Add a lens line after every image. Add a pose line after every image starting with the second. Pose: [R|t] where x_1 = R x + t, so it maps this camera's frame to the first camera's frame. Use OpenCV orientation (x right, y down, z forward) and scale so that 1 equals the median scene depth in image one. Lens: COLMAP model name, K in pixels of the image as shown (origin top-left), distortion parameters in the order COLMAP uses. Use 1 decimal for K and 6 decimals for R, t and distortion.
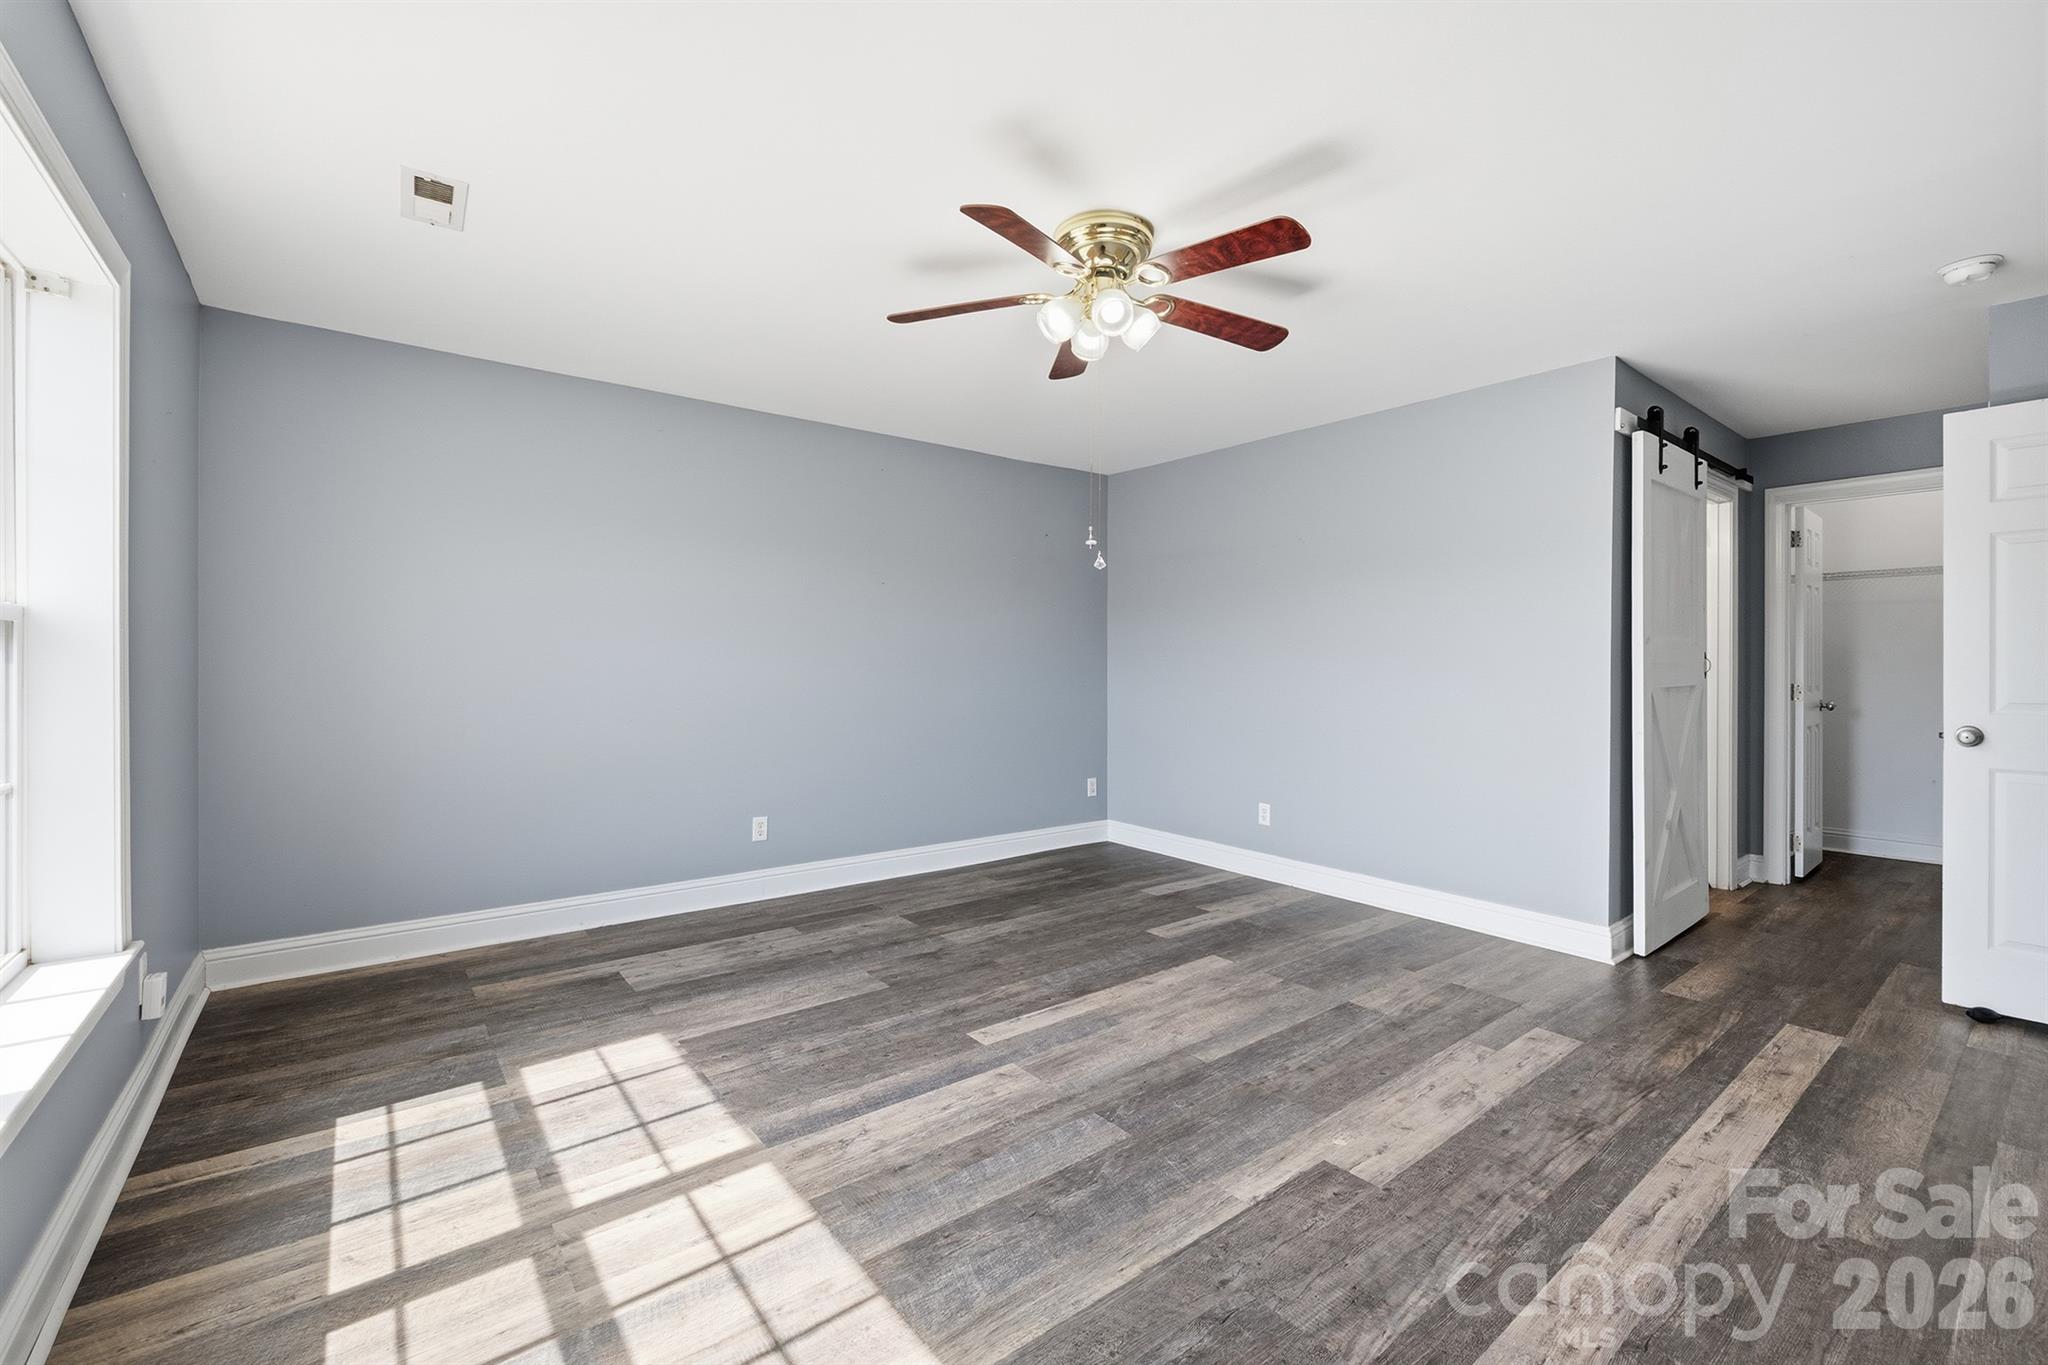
lens RADIAL K [[861.9, 0, 1030.1], [0, 861.9, 667.9], [0, 0, 1]] dist [-0.000684, -0.000128]
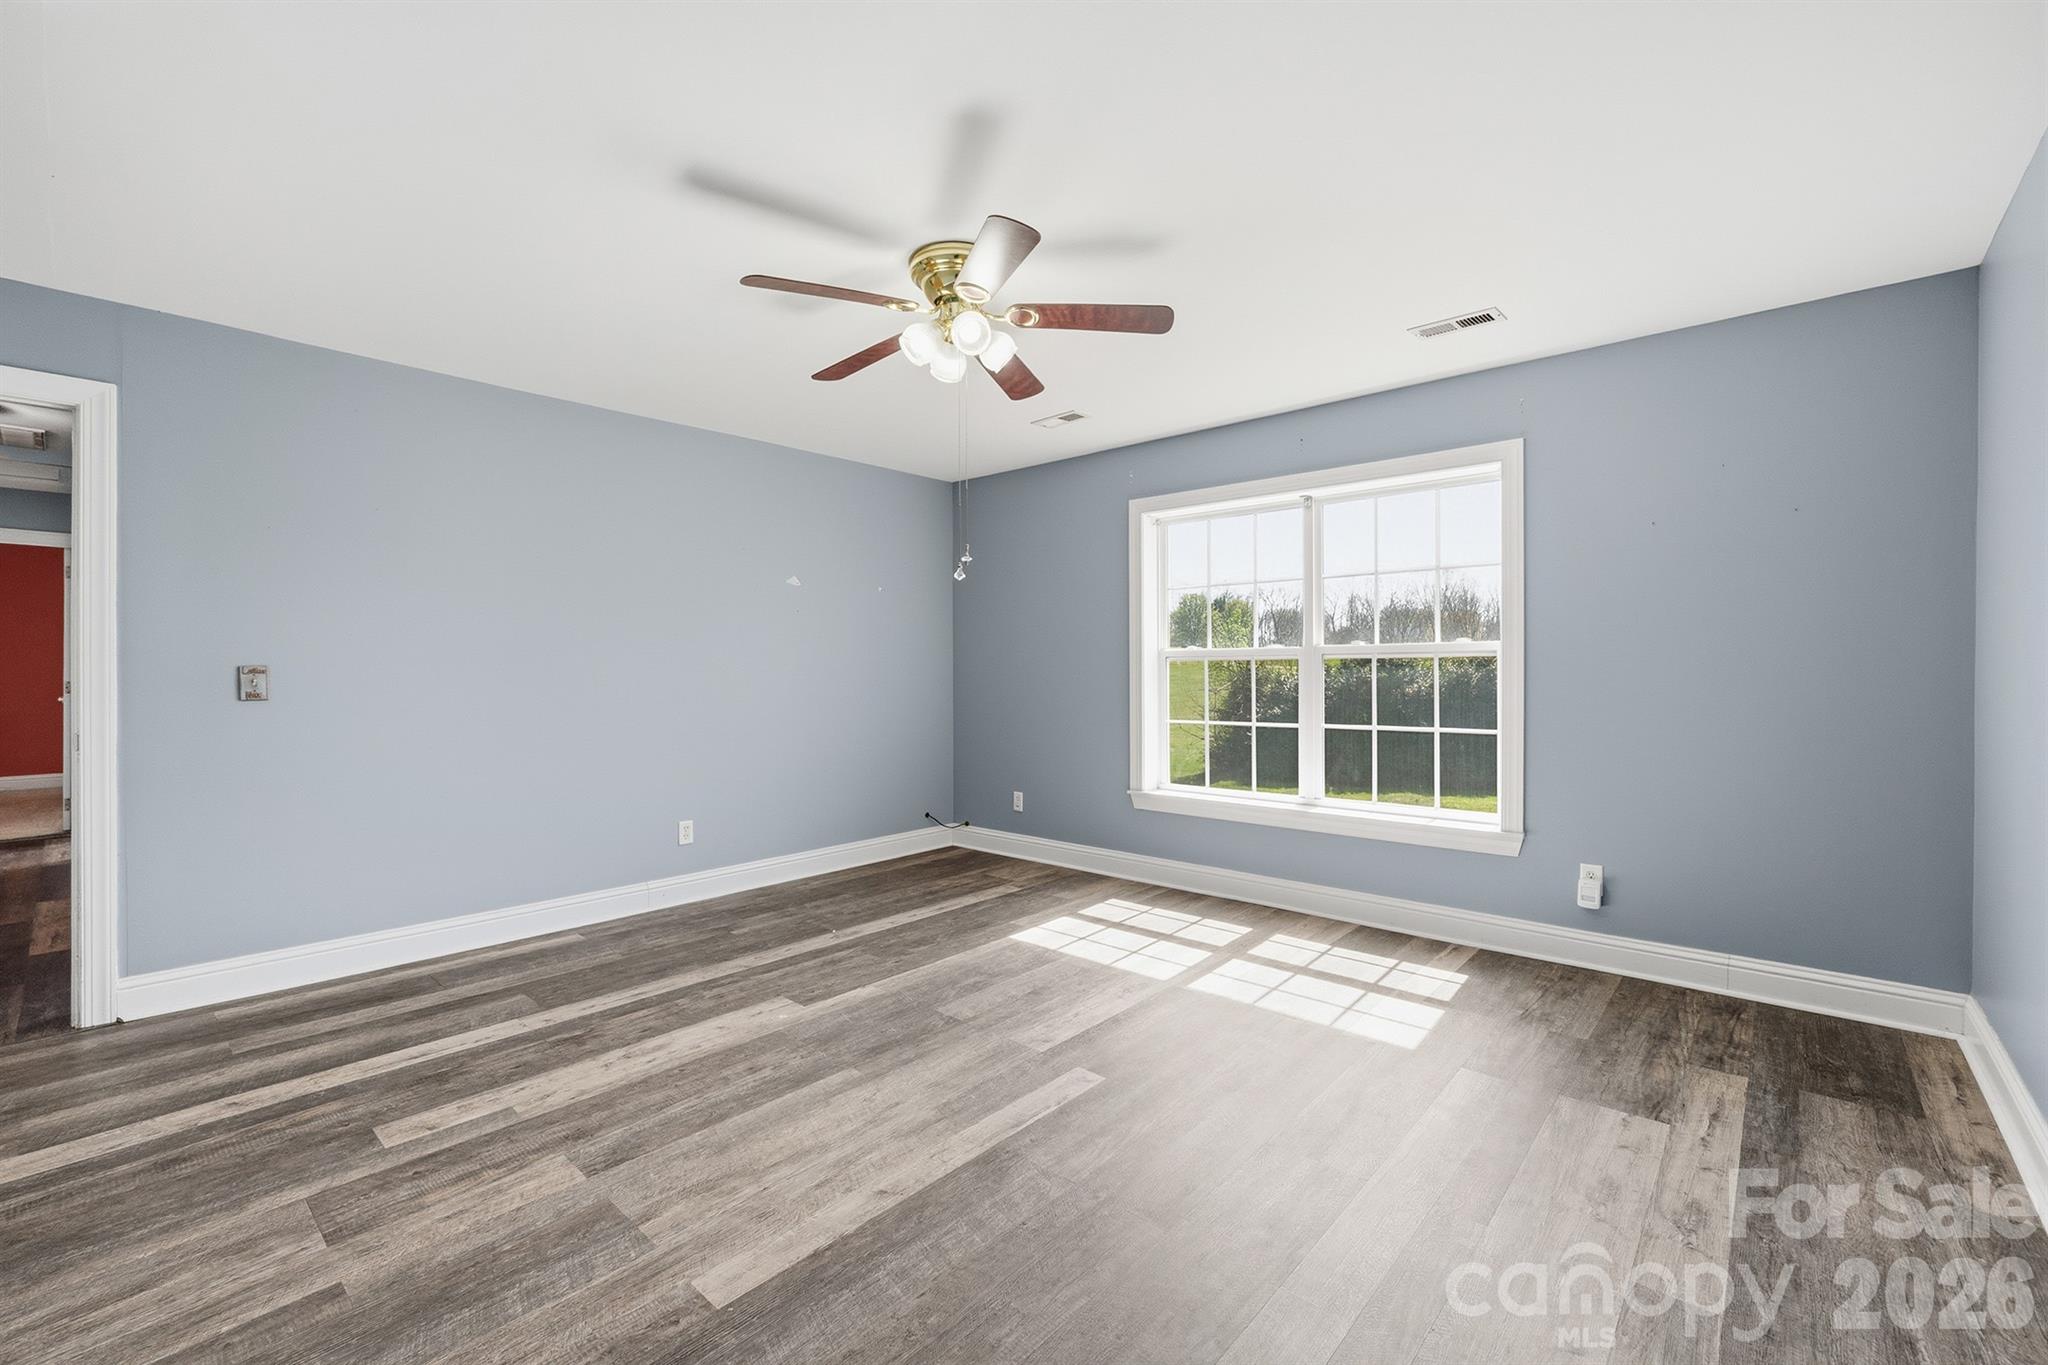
lens RADIAL K [[861.9, 0, 1030.1], [0, 861.9, 667.9], [0, 0, 1]] dist [-0.000684, -0.000128]
pose [[-0.984104, -0.002112, -0.177578, 0.189087], [-0.002683, 0.999992, 0.002975, -0.011369], [0.177571, 0.003404, -0.984102, 2.124166]]
